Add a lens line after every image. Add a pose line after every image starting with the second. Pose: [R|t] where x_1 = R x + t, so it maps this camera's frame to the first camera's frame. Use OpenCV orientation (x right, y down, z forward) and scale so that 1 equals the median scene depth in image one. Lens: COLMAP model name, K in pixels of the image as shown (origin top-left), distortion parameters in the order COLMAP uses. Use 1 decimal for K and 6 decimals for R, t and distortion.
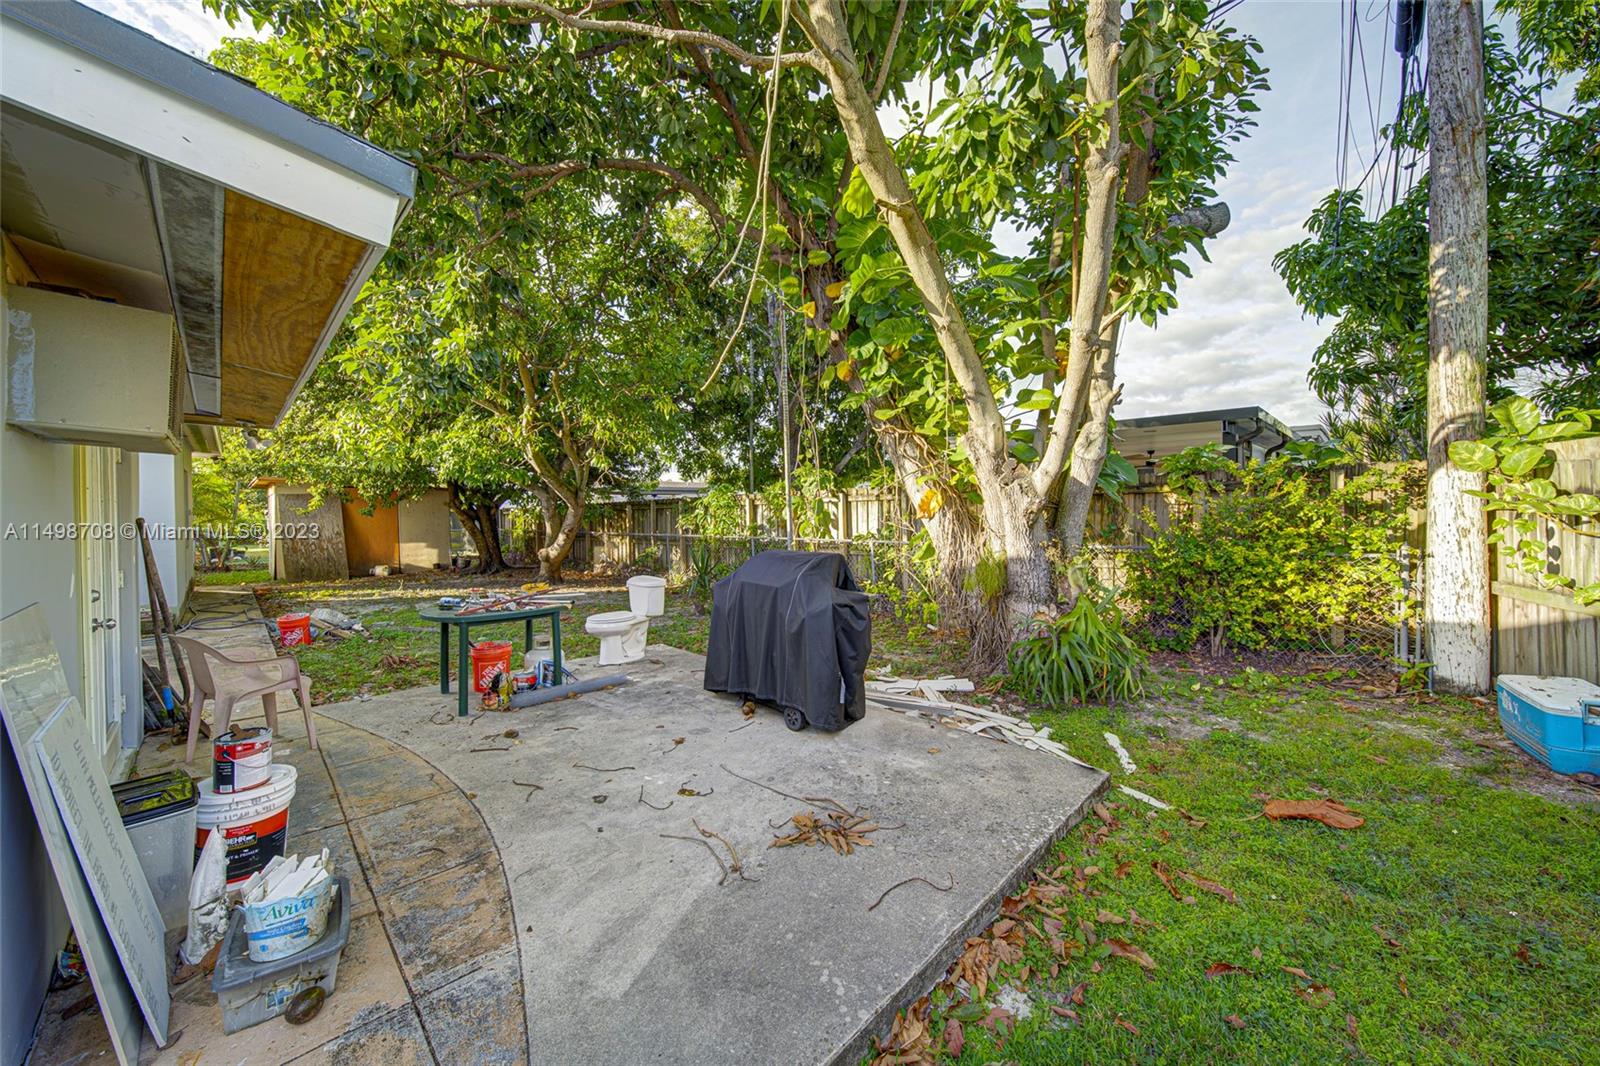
lens RADIAL K [[596.0, 0, 800.0], [0, 596.0, 533.0], [0, 0, 1]] dist [-0.000664, -0.000126]
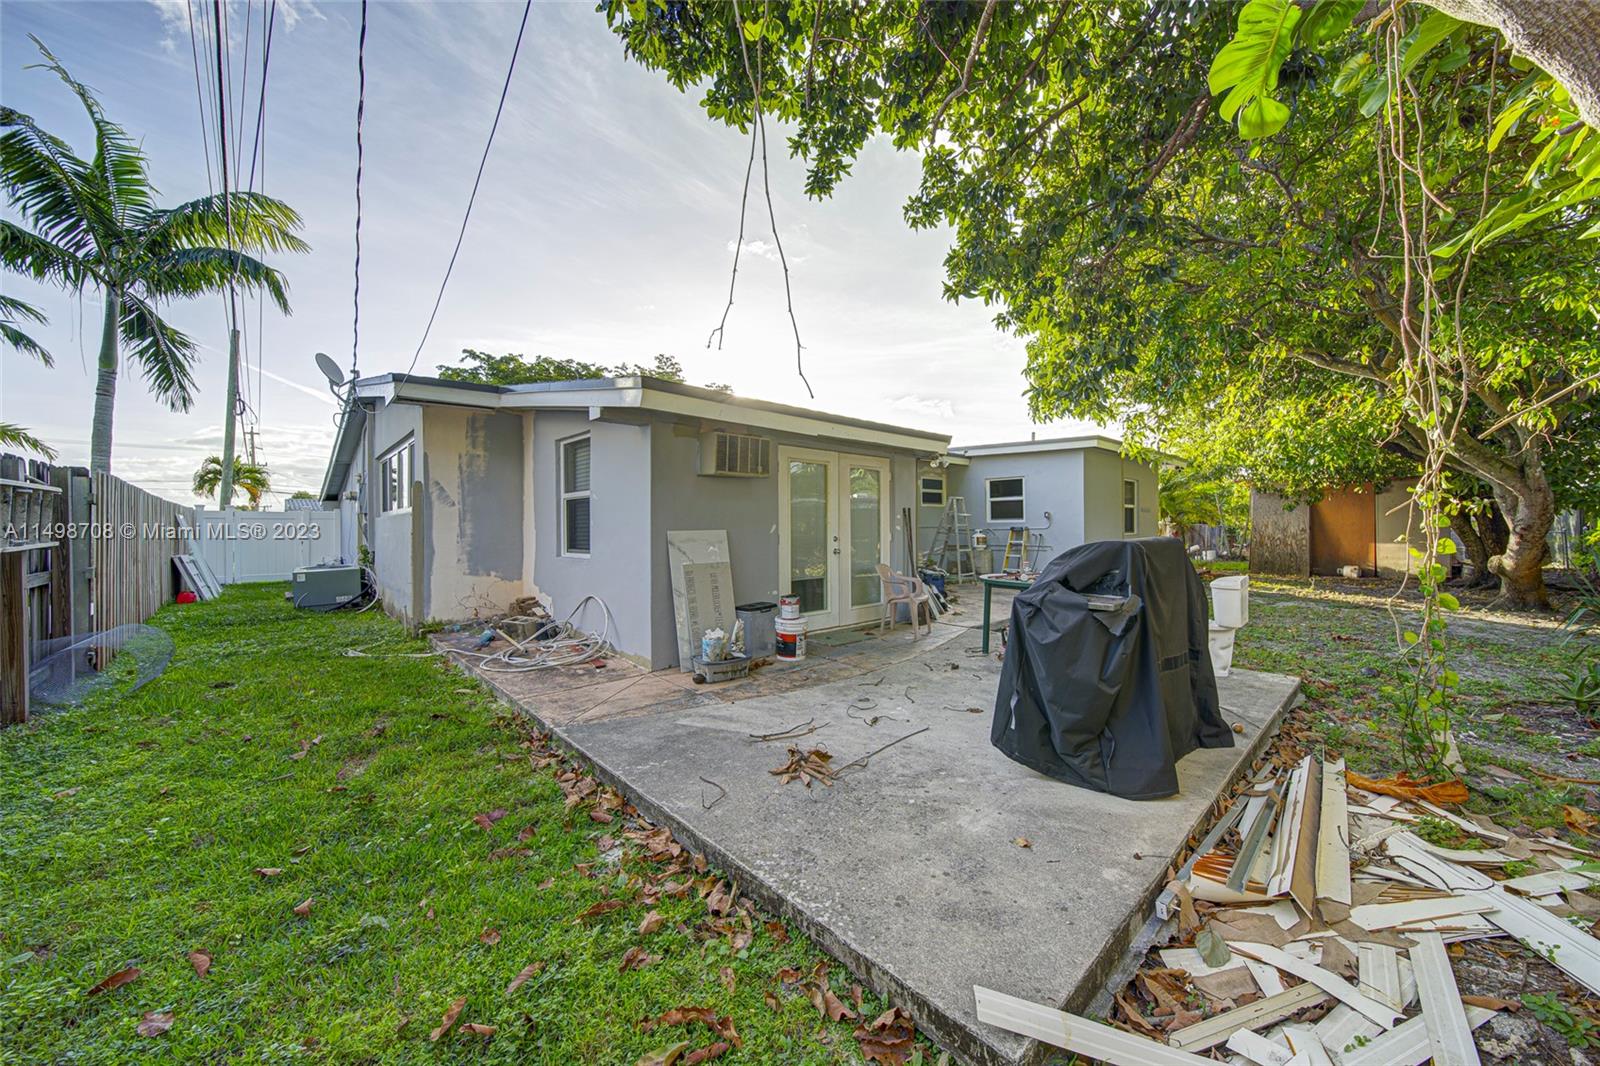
lens RADIAL K [[563.7, 0, 805.4], [0, 563.7, 529.4], [0, 0, 1]] dist [-0.000444, -0.000123]
pose [[-0.053969, 0.018481, -0.998372, 0.974542], [-0.029584, 0.999360, 0.020099, 0.024851], [0.998104, 0.030621, -0.053388, 0.914340]]
